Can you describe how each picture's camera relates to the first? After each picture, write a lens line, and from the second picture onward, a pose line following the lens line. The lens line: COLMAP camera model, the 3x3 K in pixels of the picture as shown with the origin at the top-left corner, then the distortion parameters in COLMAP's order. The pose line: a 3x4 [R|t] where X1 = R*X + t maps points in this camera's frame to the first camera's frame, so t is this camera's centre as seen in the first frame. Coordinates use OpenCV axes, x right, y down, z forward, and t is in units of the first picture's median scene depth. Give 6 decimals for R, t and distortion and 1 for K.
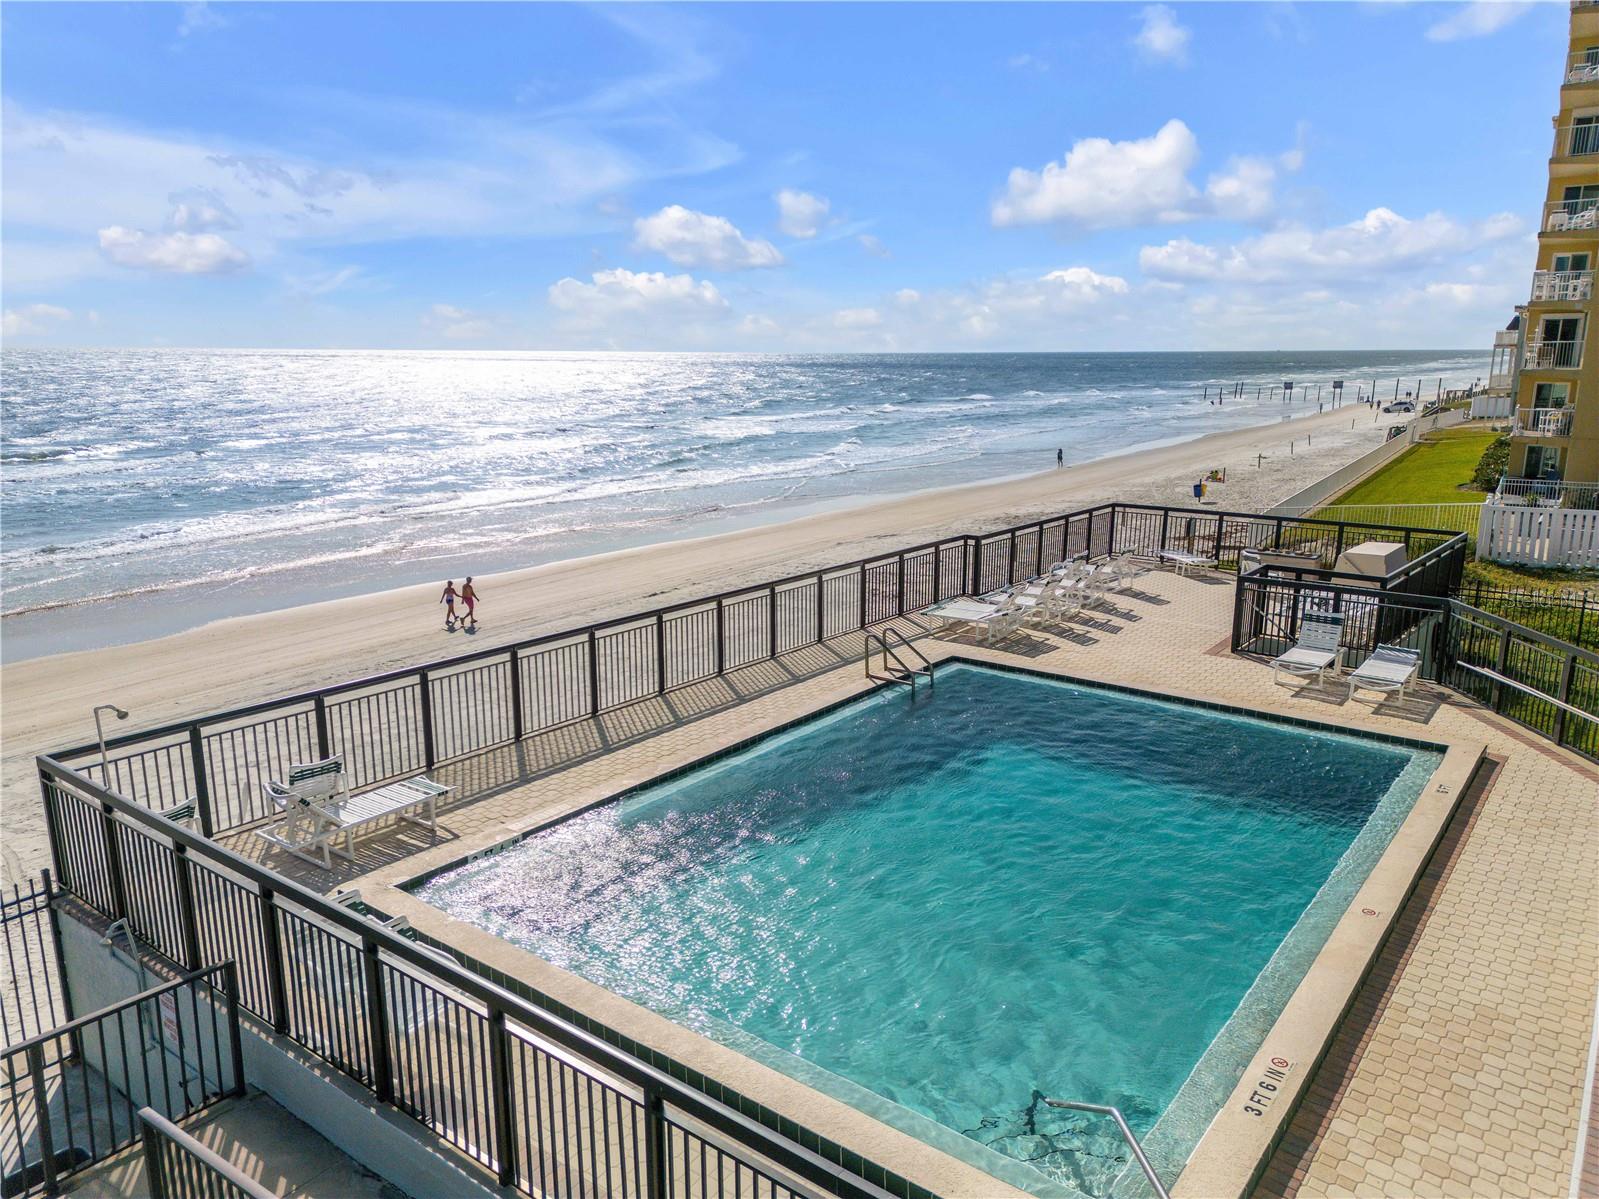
lens RADIAL K [[1127.2, 0, 802.9], [0, 1127.2, 601.8], [0, 0, 1]] dist [0.084966, -0.087129]
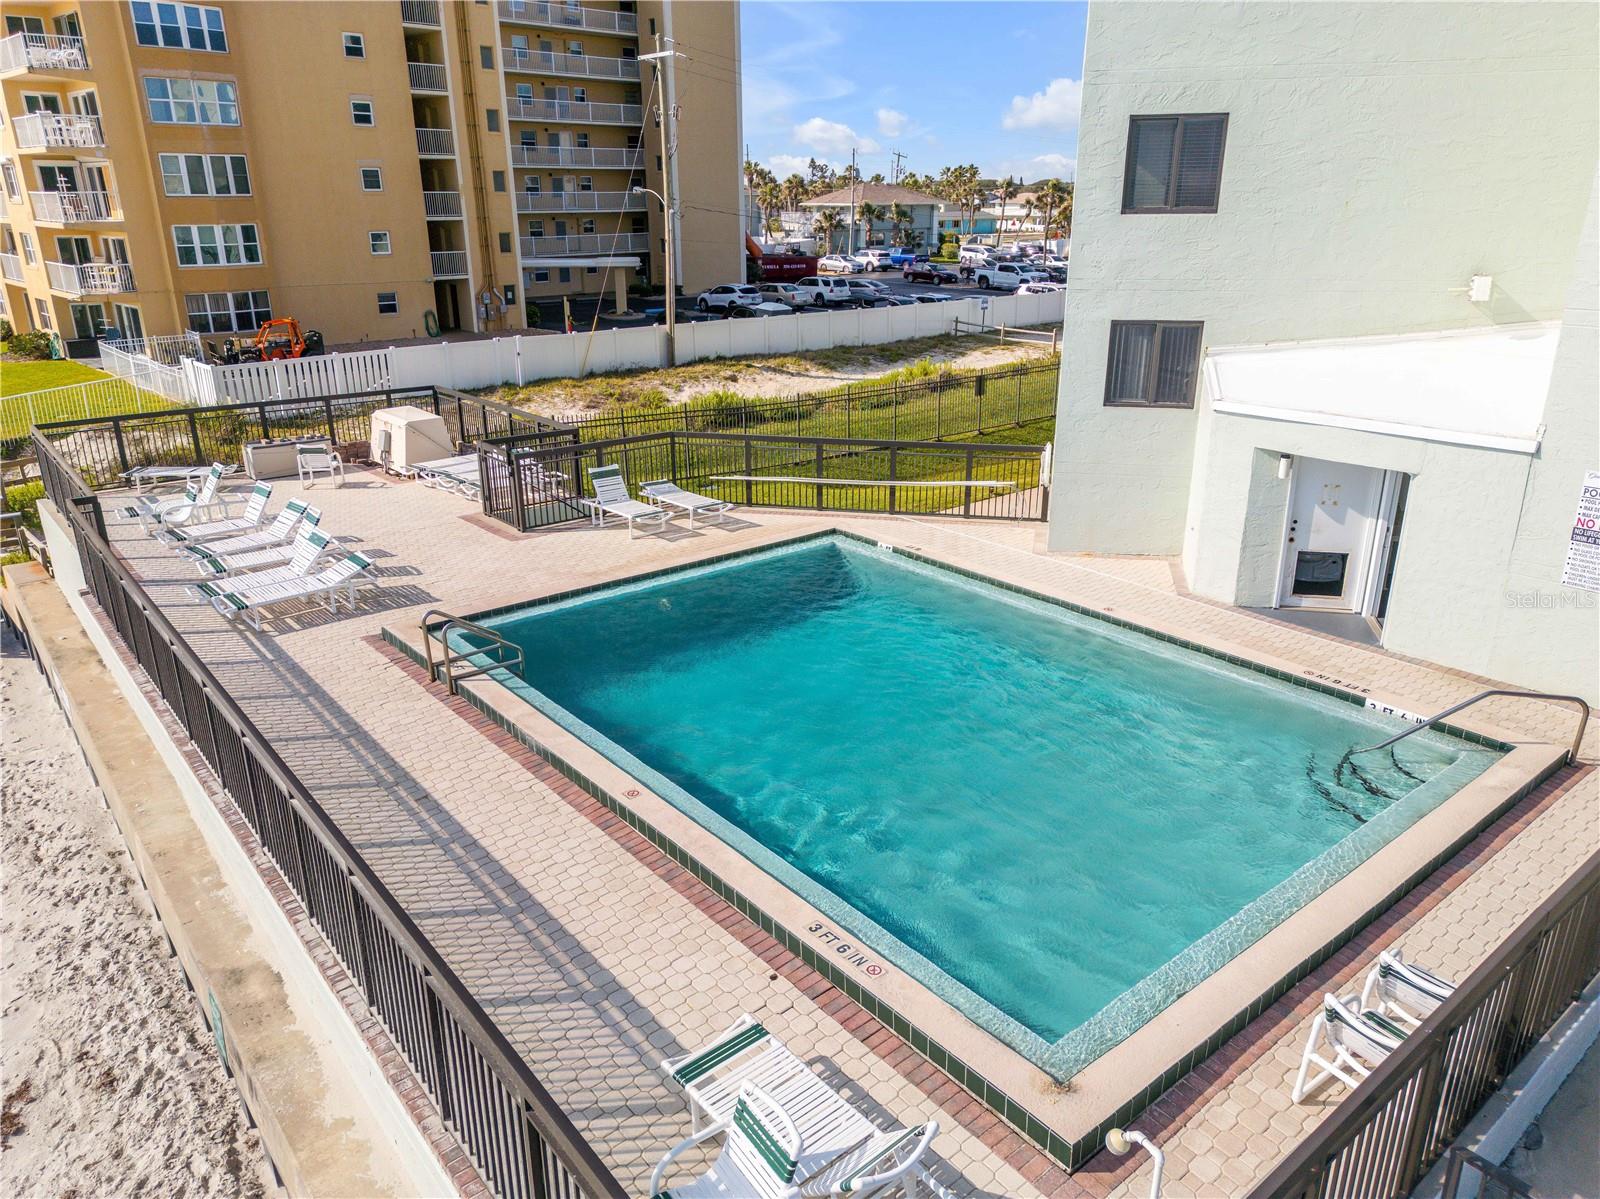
lens RADIAL K [[1127.9, 0, 804.1], [0, 1127.9, 605.4], [0, 0, 1]] dist [0.084966, -0.087129]
pose [[0.225042, -0.335518, 0.914759, -0.568013], [0.212109, 0.933195, 0.290099, -0.150716], [-0.950982, 0.128744, 0.281174, 0.570822]]
